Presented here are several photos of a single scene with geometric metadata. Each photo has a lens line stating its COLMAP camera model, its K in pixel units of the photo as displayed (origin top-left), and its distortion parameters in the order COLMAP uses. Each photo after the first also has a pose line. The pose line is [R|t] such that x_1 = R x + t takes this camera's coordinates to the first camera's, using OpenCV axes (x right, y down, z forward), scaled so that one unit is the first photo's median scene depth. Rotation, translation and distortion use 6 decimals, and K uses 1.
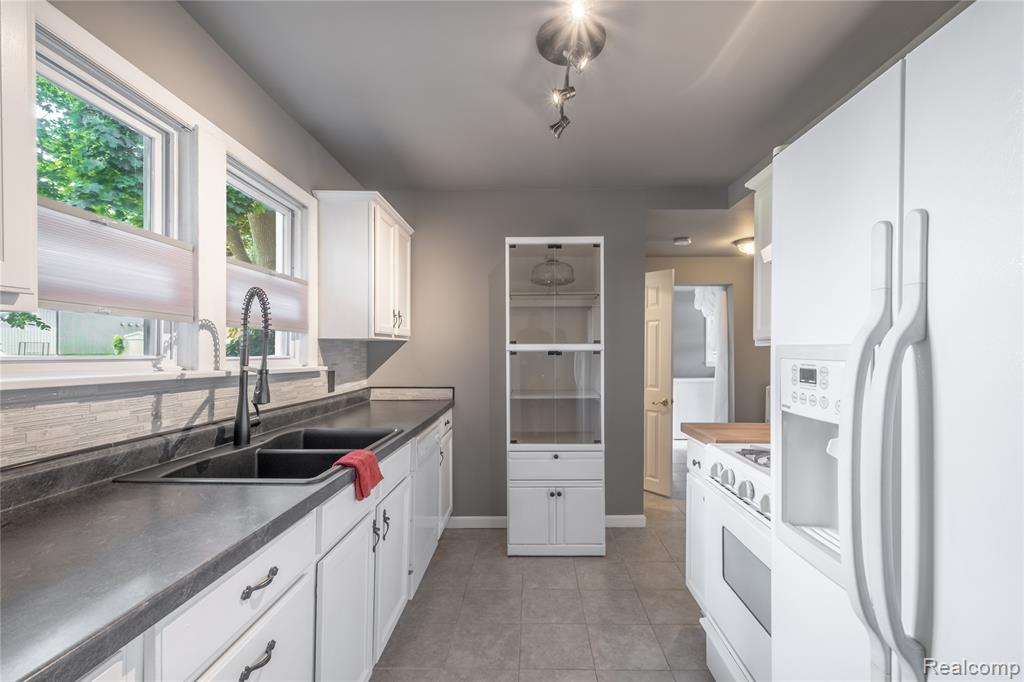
lens RADIAL K [[444.8, 0, 512.0], [0, 444.8, 341.0], [0, 0, 1]] dist [-0.000208, -0.000022]
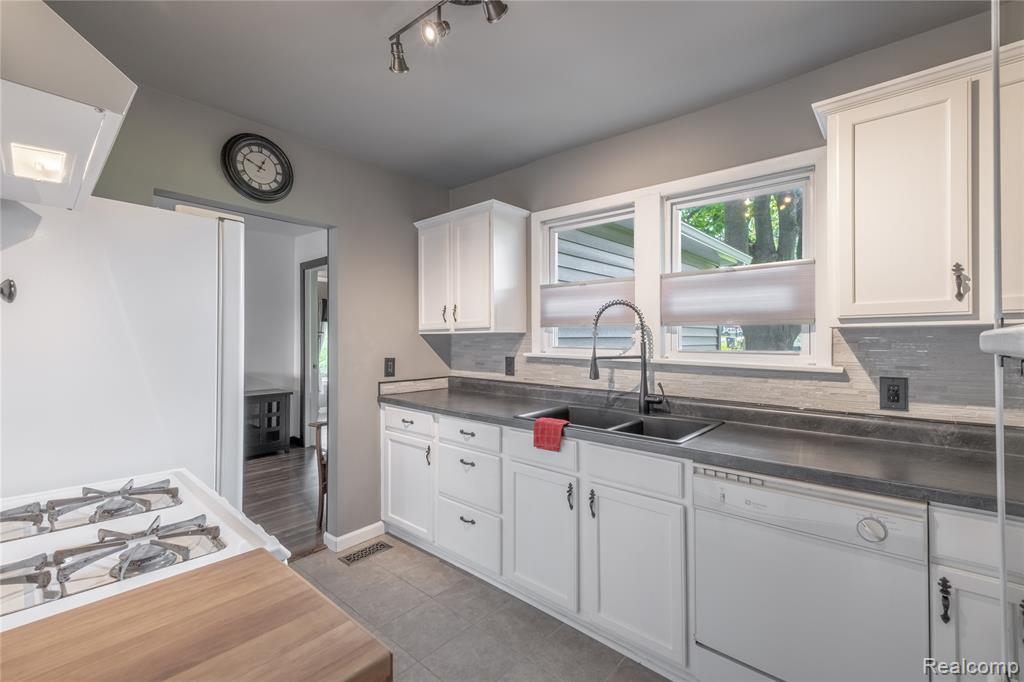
lens RADIAL K [[444.8, 0, 512.0], [0, 444.8, 341.0], [0, 0, 1]] dist [-0.000208, -0.000022]
pose [[-0.635088, 0.000284, -0.772440, 0.753765], [0.015155, 0.999812, -0.012093, 0.025302], [0.772291, -0.019386, -0.634973, 1.701769]]
